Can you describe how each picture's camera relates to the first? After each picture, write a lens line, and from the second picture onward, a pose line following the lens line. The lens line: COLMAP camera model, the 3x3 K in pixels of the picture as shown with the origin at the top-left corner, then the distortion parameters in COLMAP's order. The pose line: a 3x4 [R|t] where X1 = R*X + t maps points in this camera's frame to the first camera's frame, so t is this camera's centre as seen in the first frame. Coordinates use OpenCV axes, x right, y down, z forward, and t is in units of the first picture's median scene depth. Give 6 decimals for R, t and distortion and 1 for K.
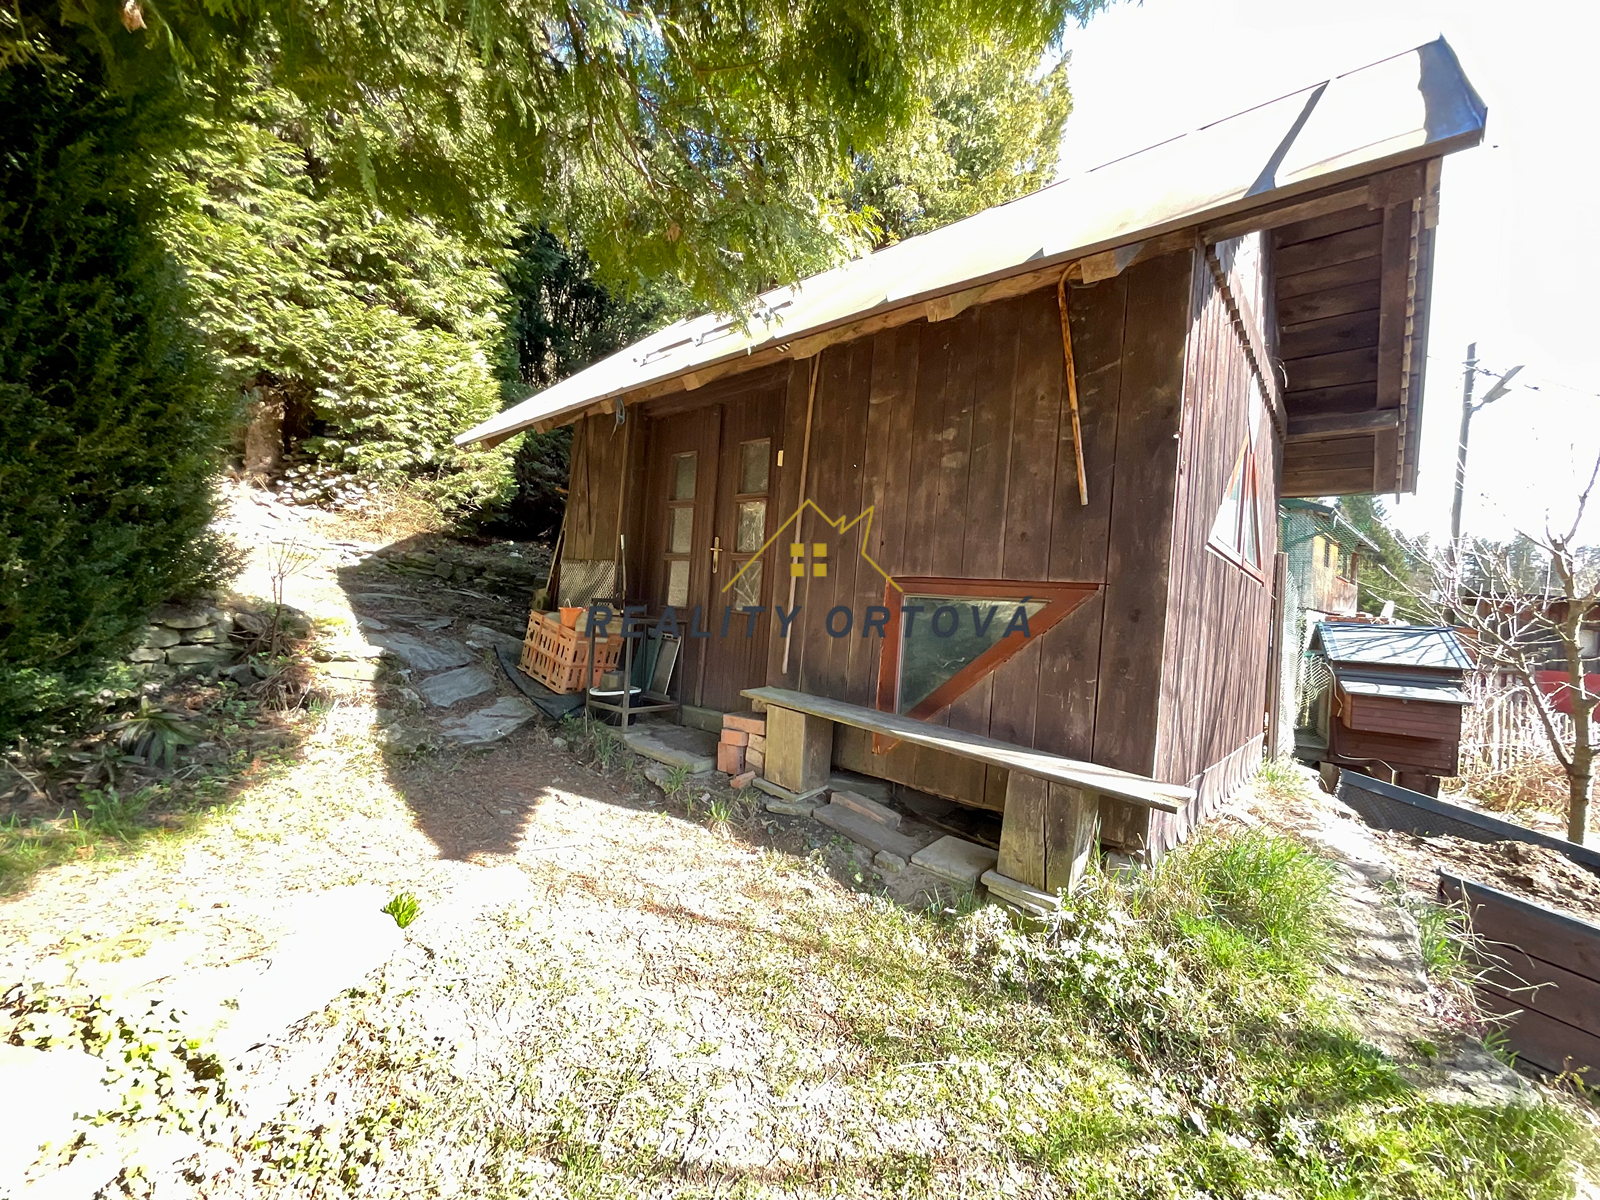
lens RADIAL K [[650.9, 0, 800.5], [0, 650.9, 599.1], [0, 0, 1]] dist [-0.004721, -0.001159]
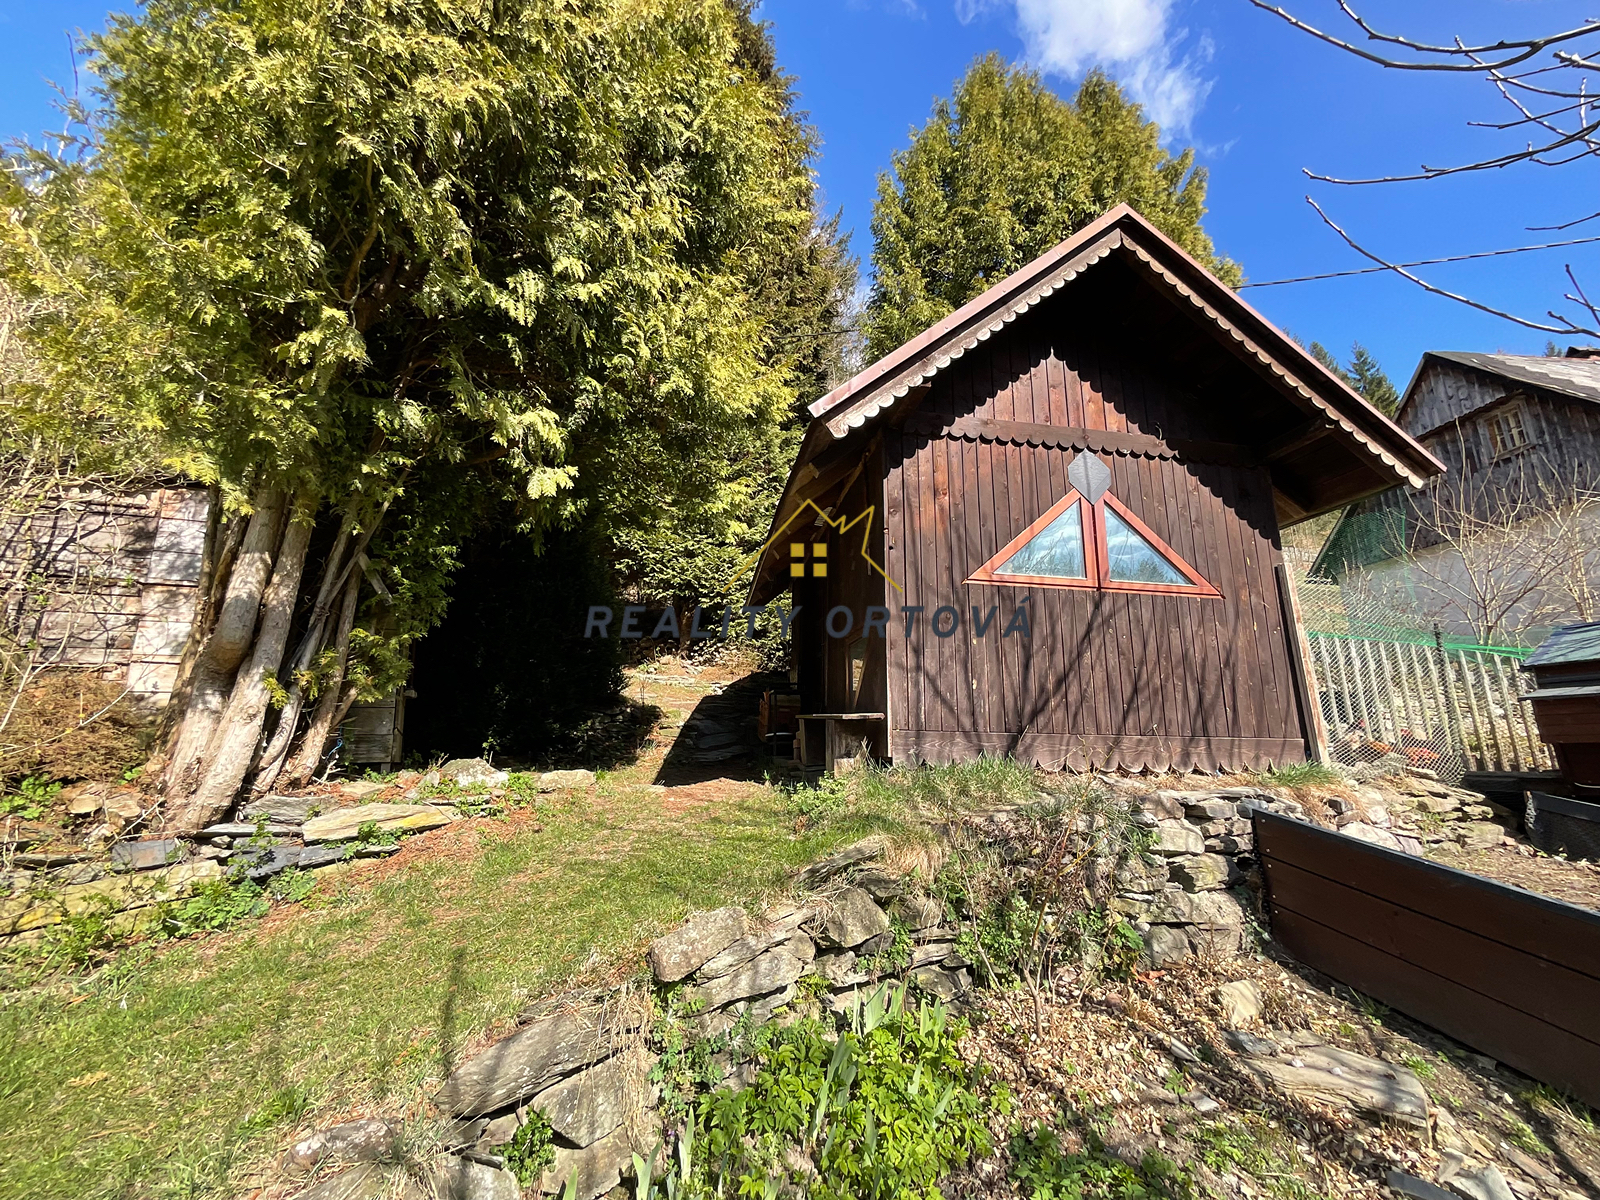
lens RADIAL K [[650.9, 0, 800.2], [0, 650.9, 597.6], [0, 0, 1]] dist [-0.004721, -0.001159]
pose [[0.773358, -0.207612, -0.599011, 0.573548], [0.062240, 0.965157, -0.254161, 0.155550], [0.630907, 0.159275, 0.759334, -0.210583]]
